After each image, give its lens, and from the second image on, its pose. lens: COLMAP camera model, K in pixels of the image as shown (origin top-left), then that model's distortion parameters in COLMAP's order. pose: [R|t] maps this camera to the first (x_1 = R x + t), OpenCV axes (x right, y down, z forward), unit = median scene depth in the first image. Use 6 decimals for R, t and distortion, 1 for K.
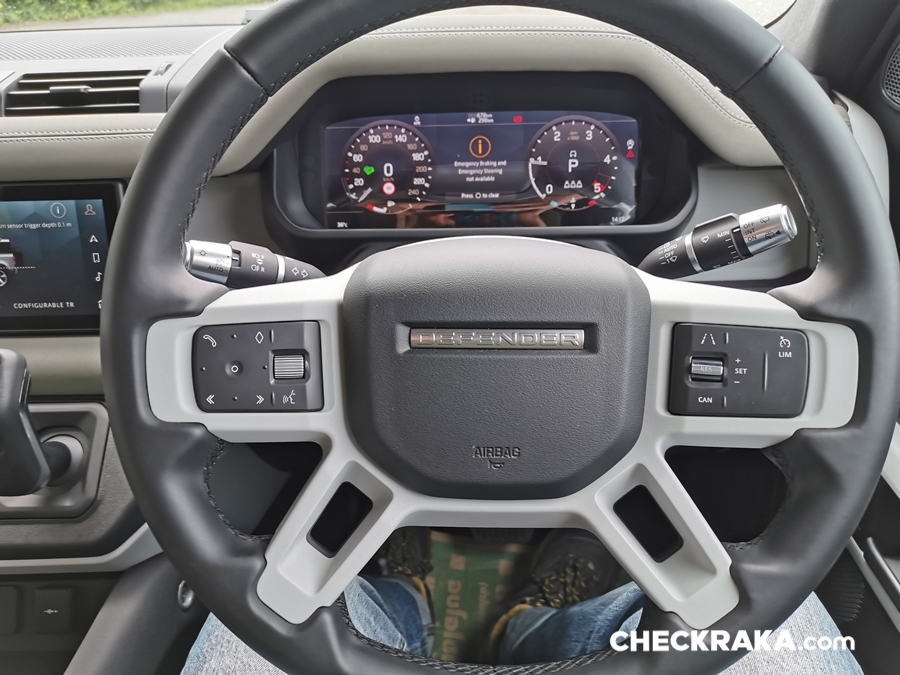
lens RADIAL K [[696.8, 0, 448.2], [0, 696.8, 341.3], [0, 0, 1]] dist [0.032077, -0.036714]
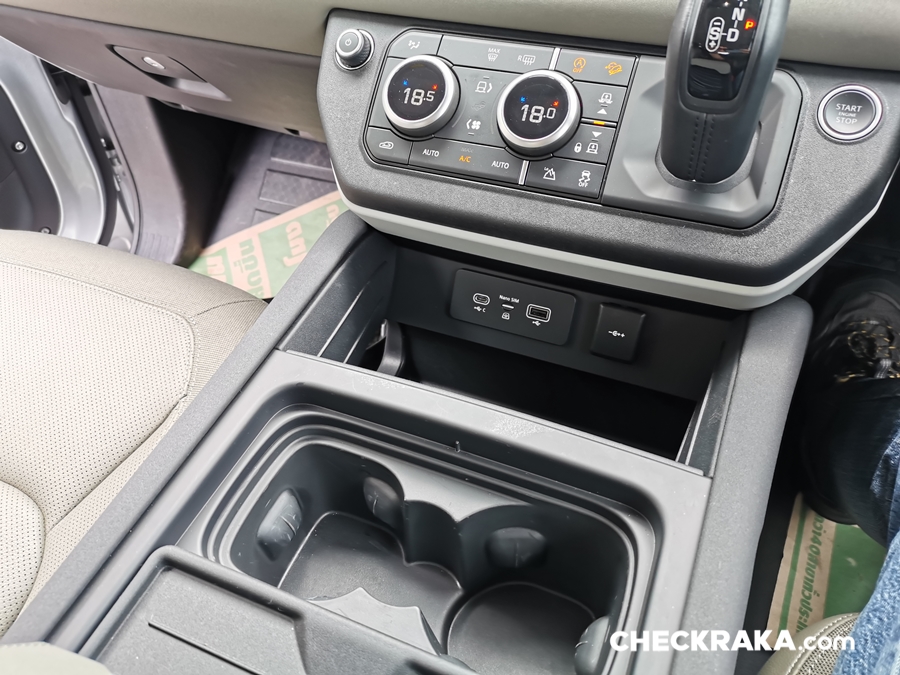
lens RADIAL K [[696.8, 0, 453.0], [0, 696.8, 337.7], [0, 0, 1]] dist [0.032077, -0.036714]
pose [[0.923578, 0.252976, -0.288109, -0.530968], [-0.147677, 0.928175, 0.341590, 0.141327], [0.353829, -0.272938, 0.894600, 0.196248]]
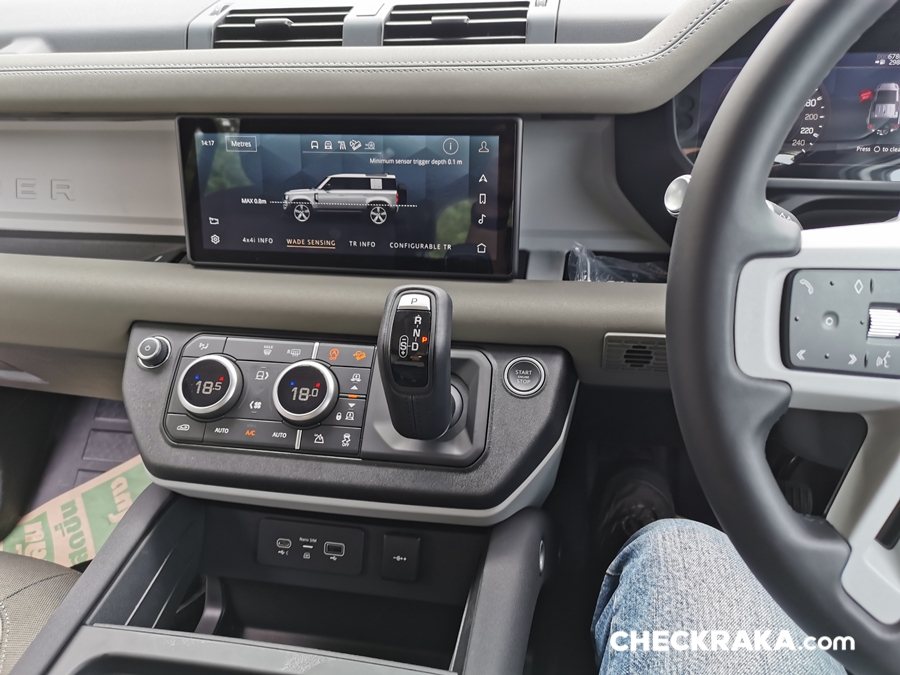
lens RADIAL K [[696.8, 0, 451.2], [0, 696.8, 341.5], [0, 0, 1]] dist [0.032077, -0.036714]
pose [[0.986589, 0.075882, -0.144515, -0.395085], [-0.070730, 0.996674, 0.040471, 0.038707], [0.147106, -0.029707, 0.988675, 0.052973]]
